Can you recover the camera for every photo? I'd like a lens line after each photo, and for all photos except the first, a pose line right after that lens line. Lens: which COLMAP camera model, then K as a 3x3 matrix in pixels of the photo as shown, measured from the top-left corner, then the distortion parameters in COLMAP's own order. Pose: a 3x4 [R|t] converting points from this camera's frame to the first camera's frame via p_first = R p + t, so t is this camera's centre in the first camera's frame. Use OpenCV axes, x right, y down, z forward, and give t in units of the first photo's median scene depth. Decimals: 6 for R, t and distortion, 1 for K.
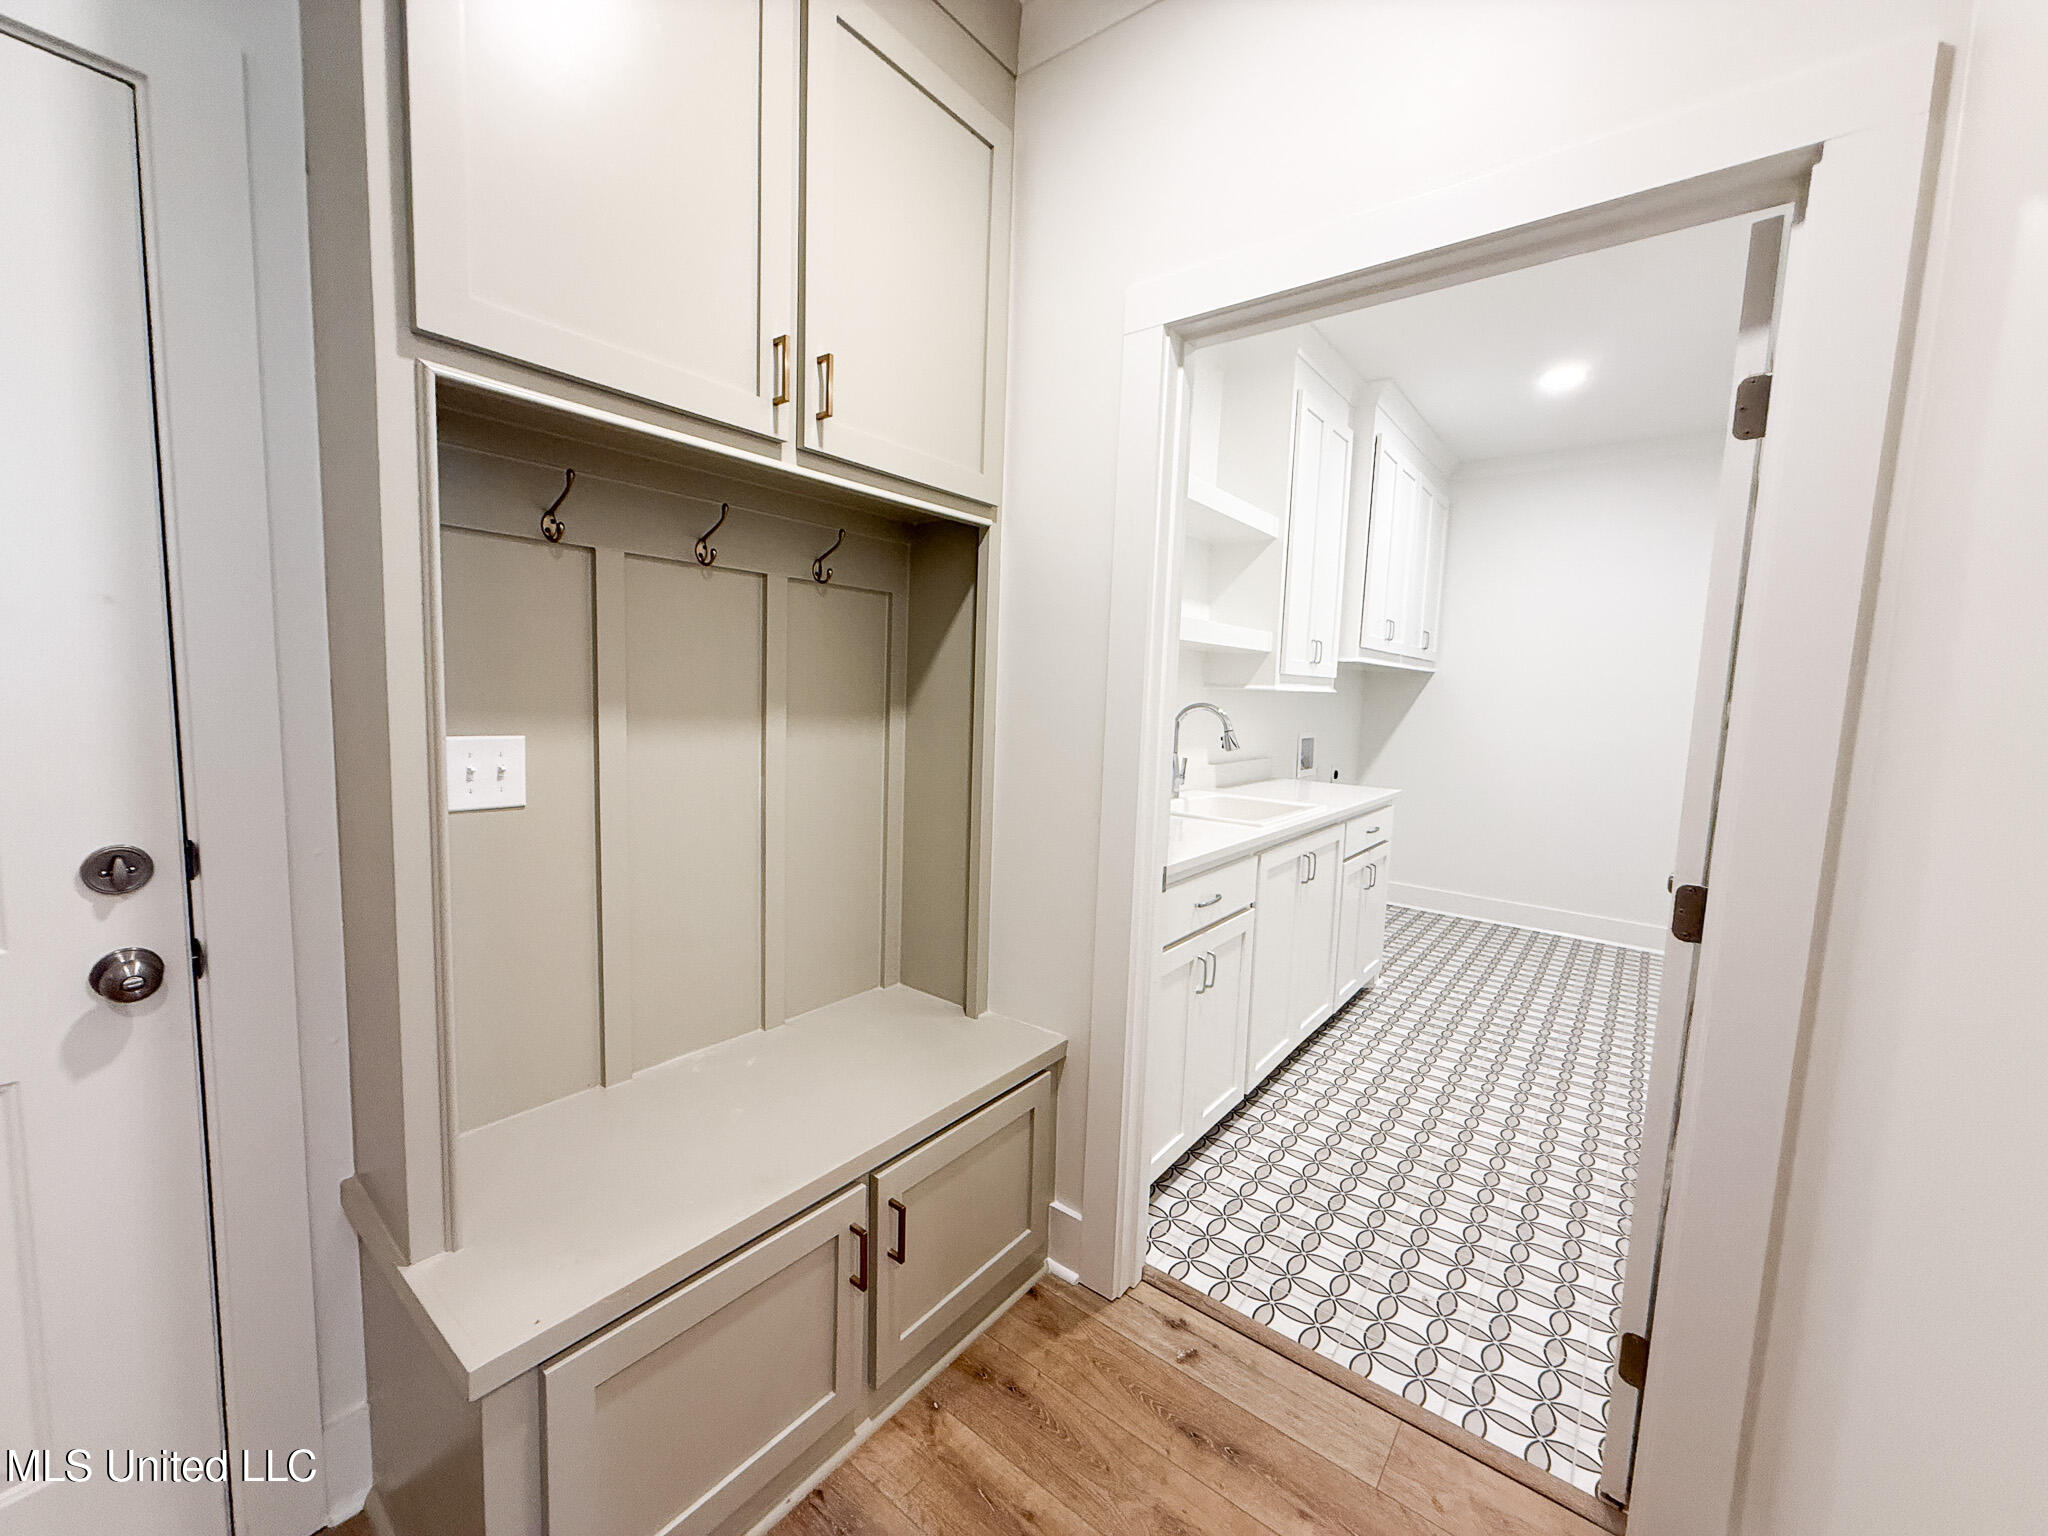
lens RADIAL K [[813.0, 0, 1012.6], [0, 813.0, 770.0], [0, 0, 1]] dist [0.000407, -0.001083]
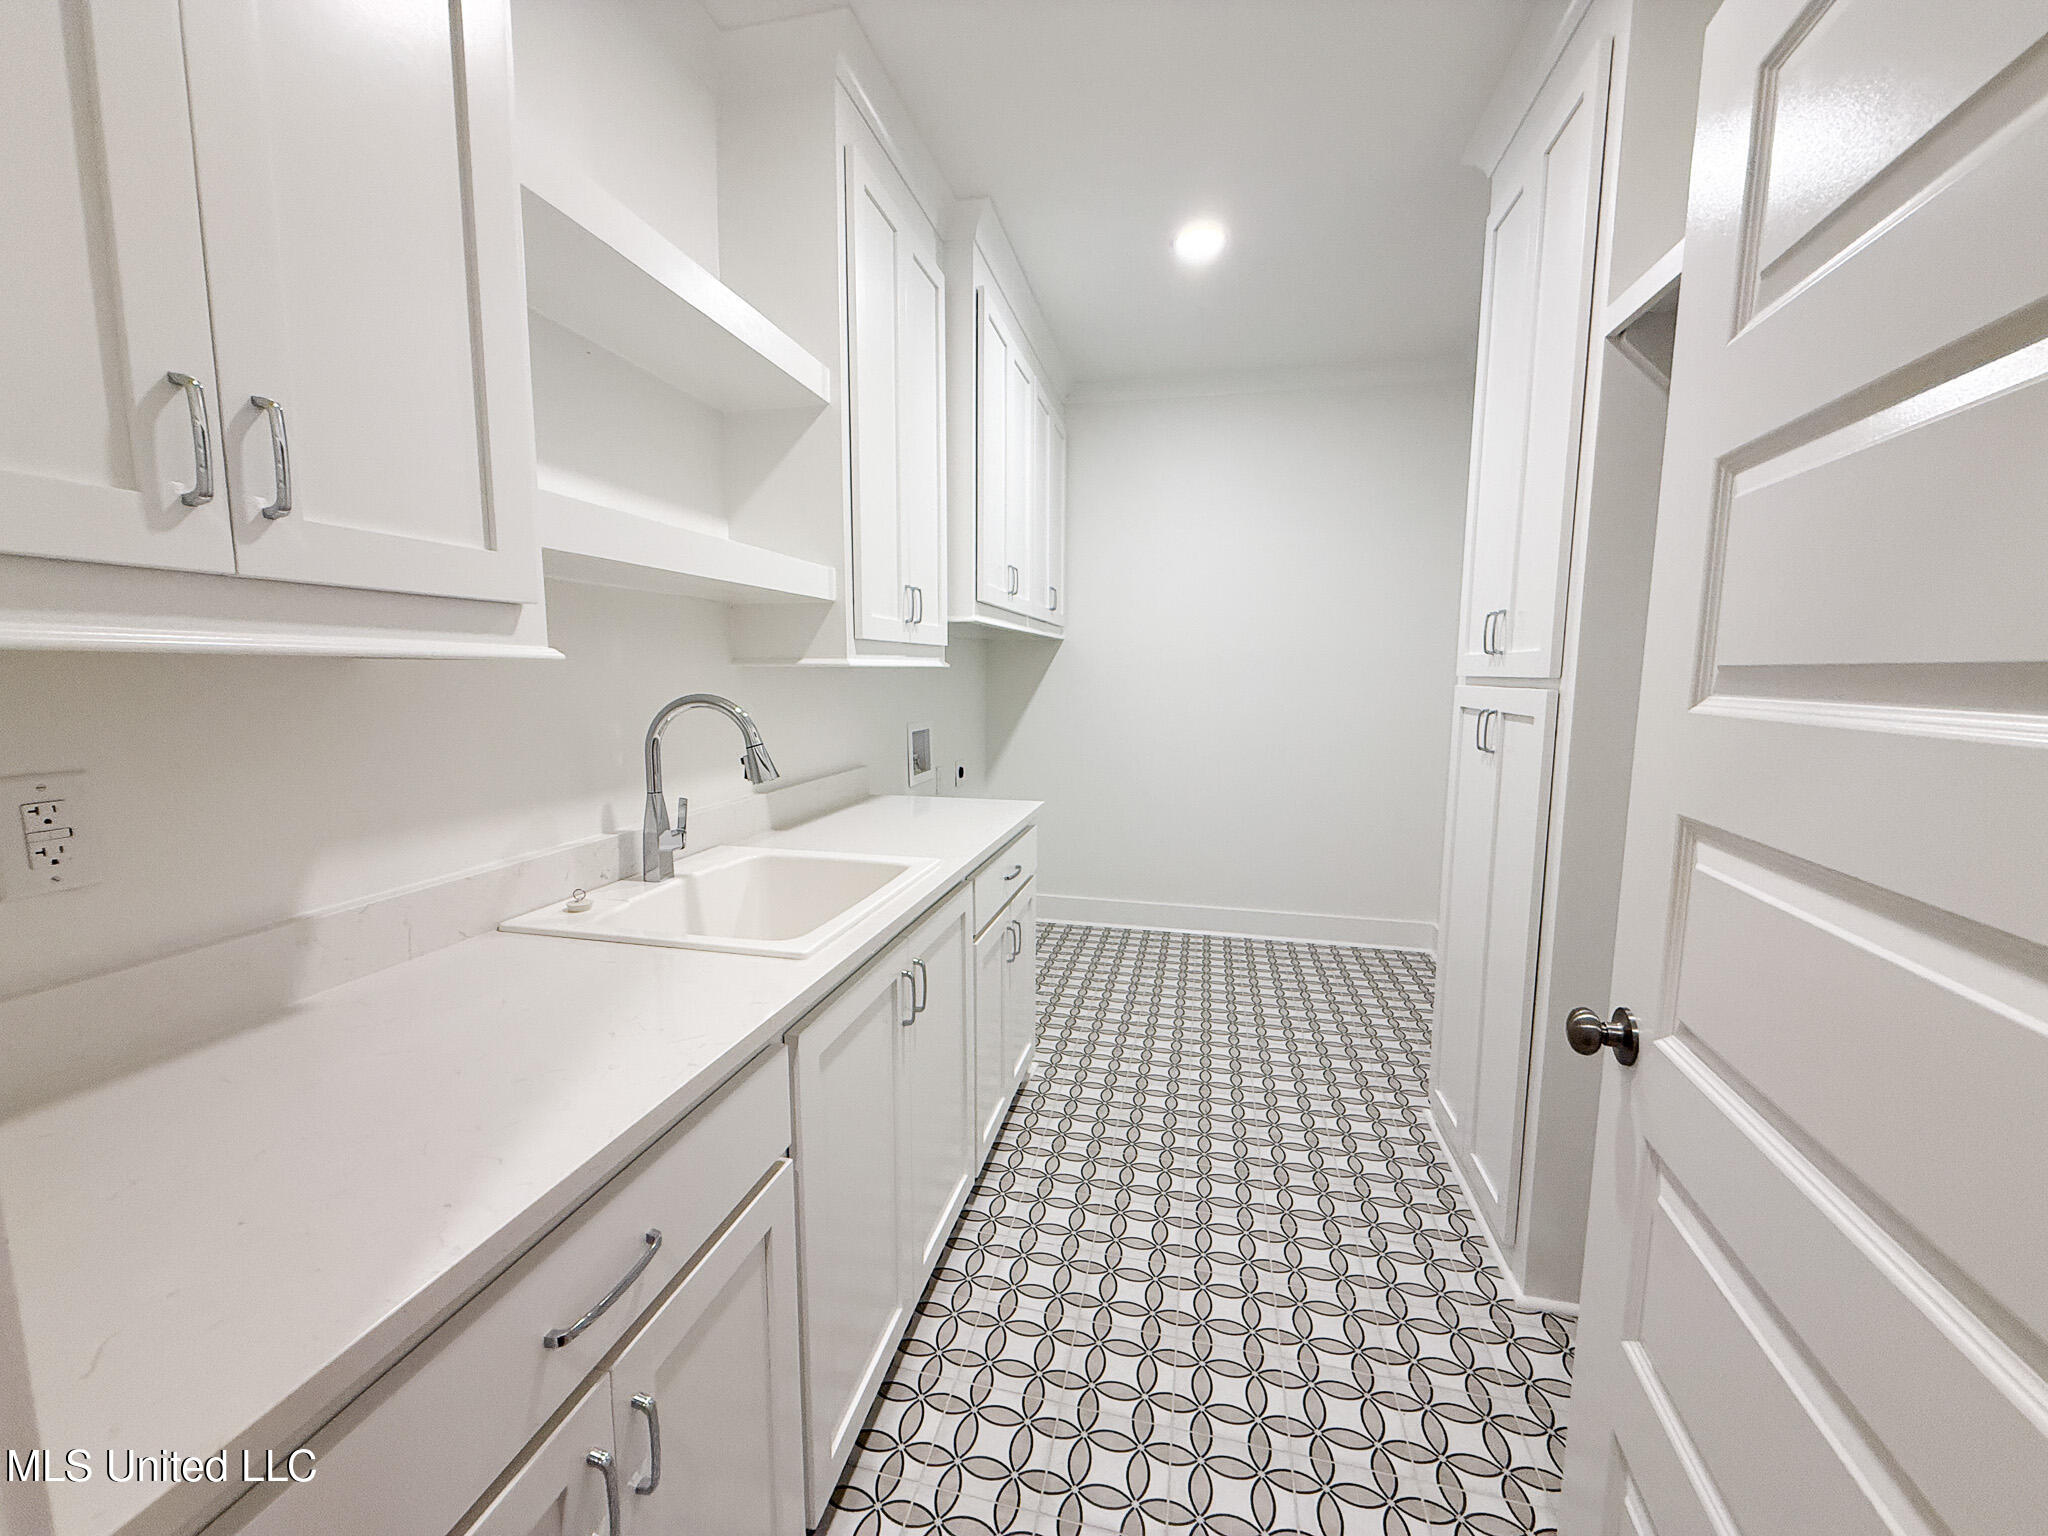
lens RADIAL K [[813.0, 0, 1020.8], [0, 813.0, 765.4], [0, 0, 1]] dist [0.000407, -0.001083]
pose [[0.901425, -0.077993, 0.425853, 0.158940], [0.068531, 0.996943, 0.037523, -0.034989], [-0.427478, -0.004640, 0.904014, 0.364321]]
